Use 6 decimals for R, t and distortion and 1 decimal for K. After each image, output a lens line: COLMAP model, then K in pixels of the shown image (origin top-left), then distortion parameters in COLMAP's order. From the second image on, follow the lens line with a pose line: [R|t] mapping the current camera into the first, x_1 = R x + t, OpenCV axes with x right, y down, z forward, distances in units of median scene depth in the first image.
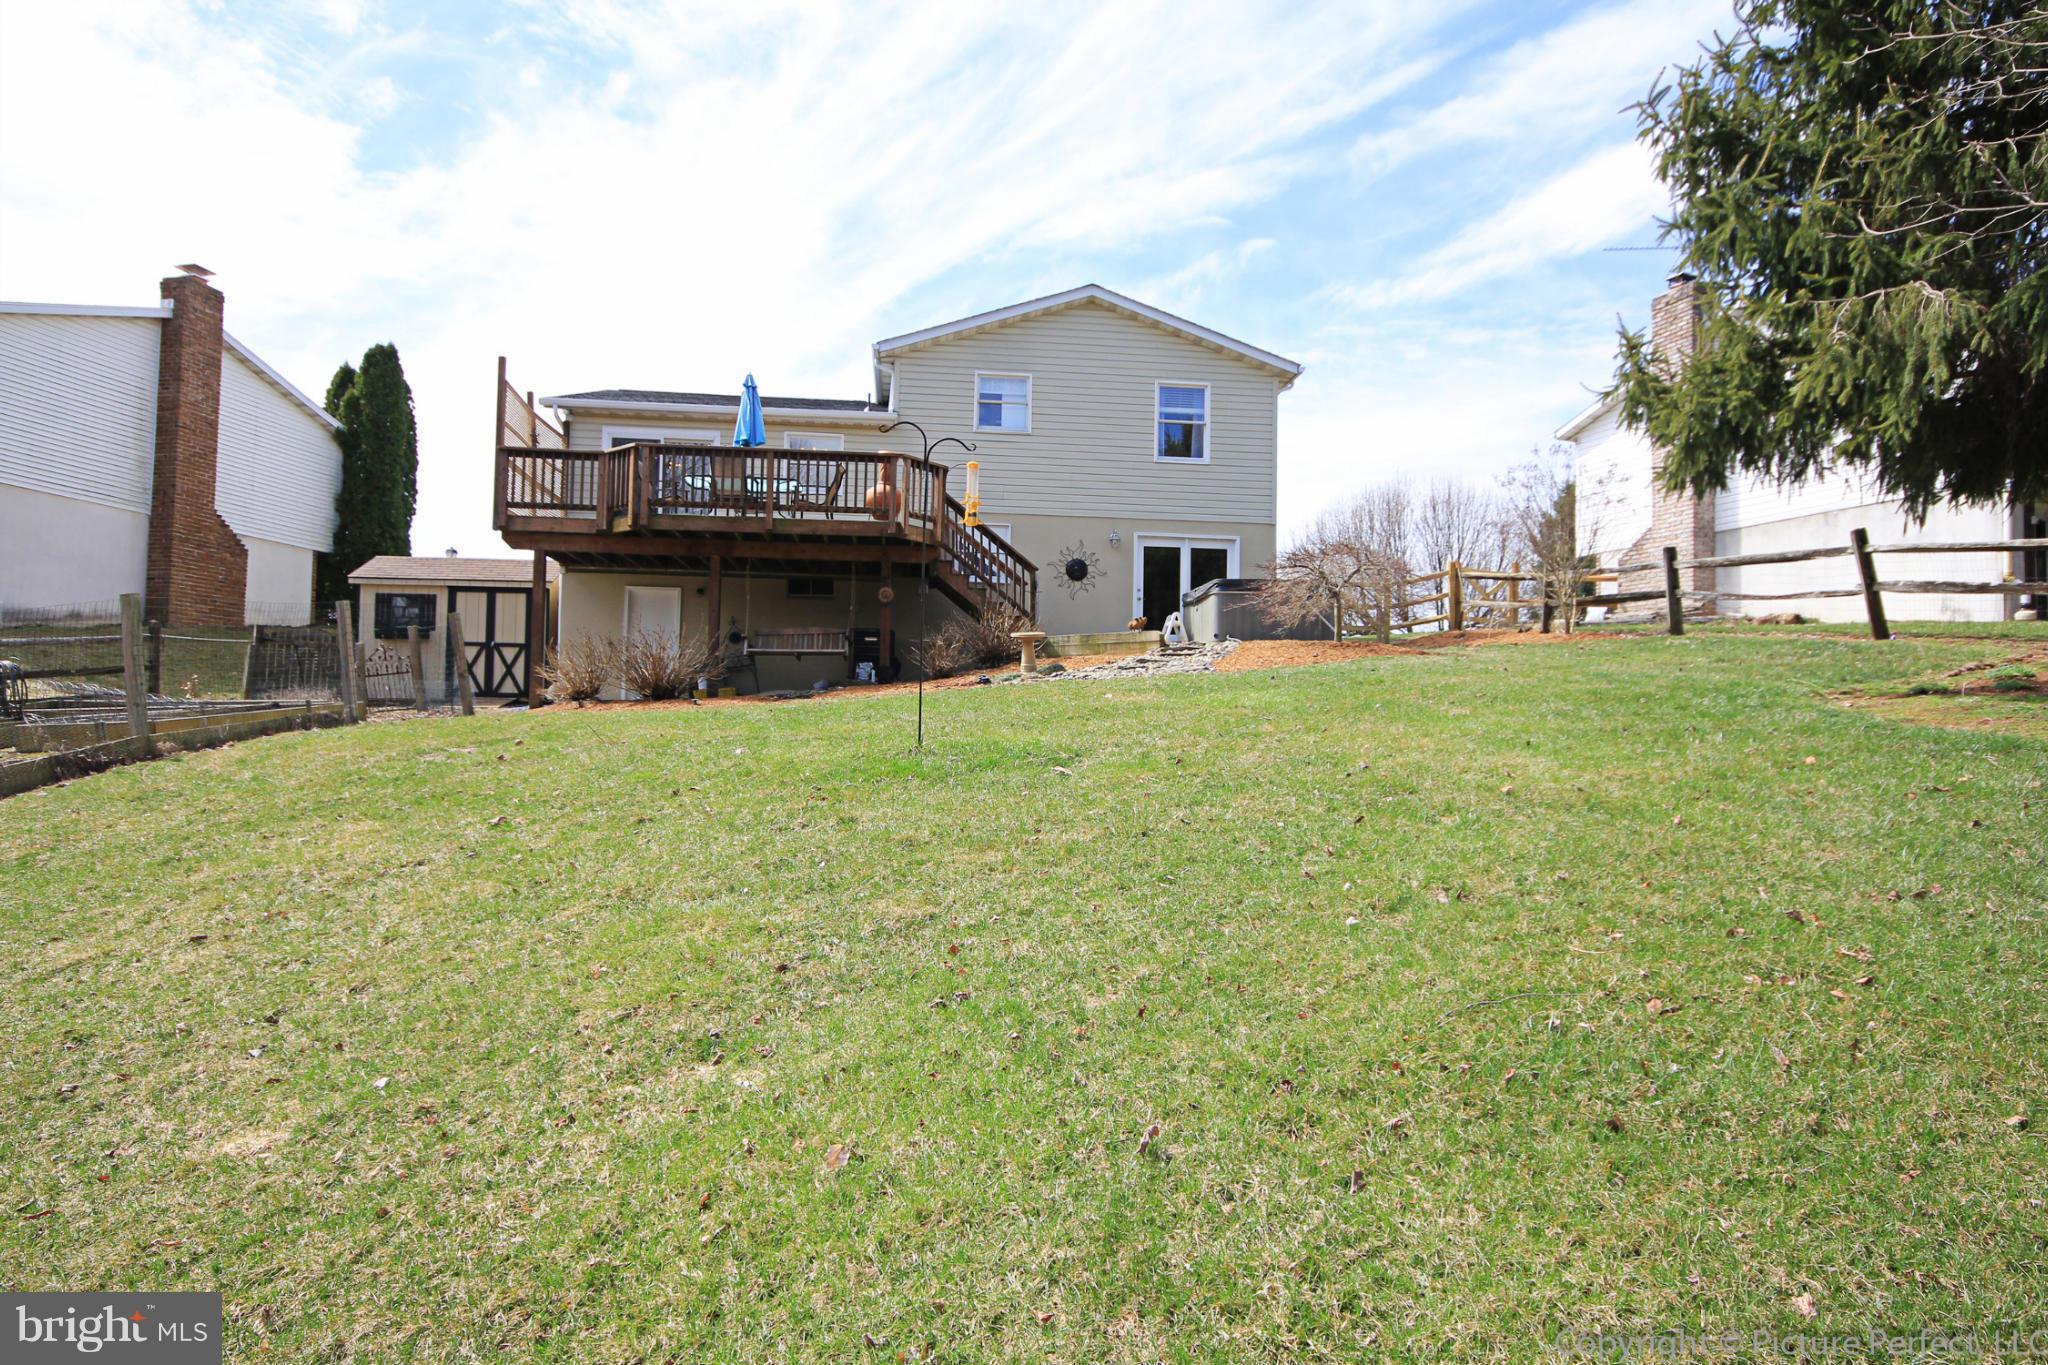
lens RADIAL K [[1090.1, 0, 1024.0], [0, 1090.1, 682.5], [0, 0, 1]] dist [-0.003194, -0.000351]
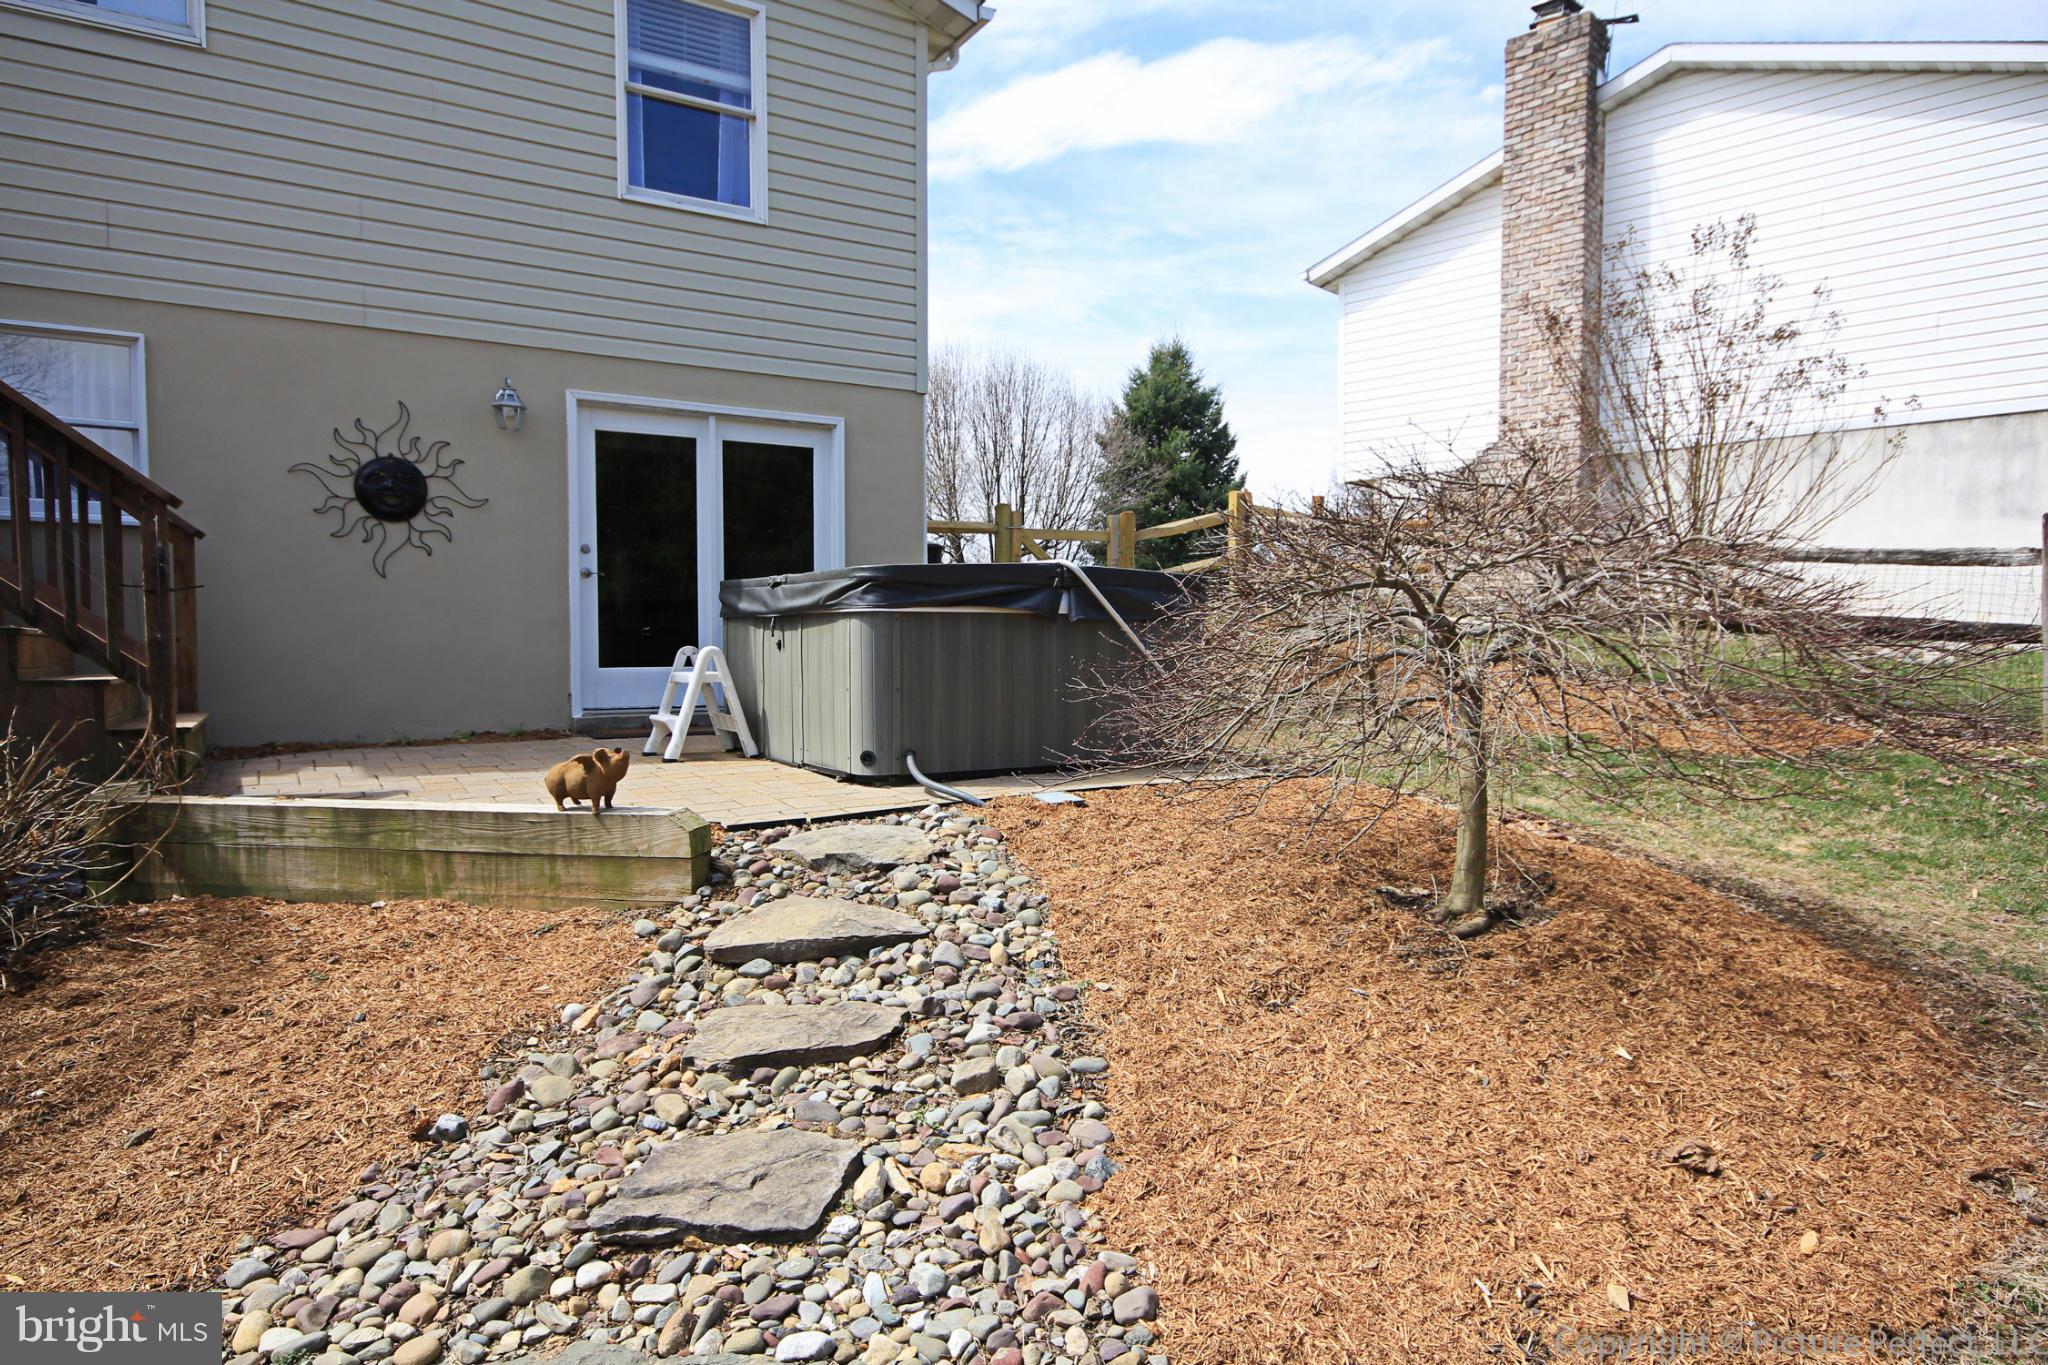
lens RADIAL K [[1240.2, 0, 1024.0], [0, 1240.2, 682.5], [0, 0, 1]] dist [0.007477, 0.001128]
pose [[0.902370, -0.034596, 0.429570, 0.059959], [0.001064, 0.996949, 0.078055, -0.075677], [-0.430960, -0.069977, 0.899654, 0.579173]]
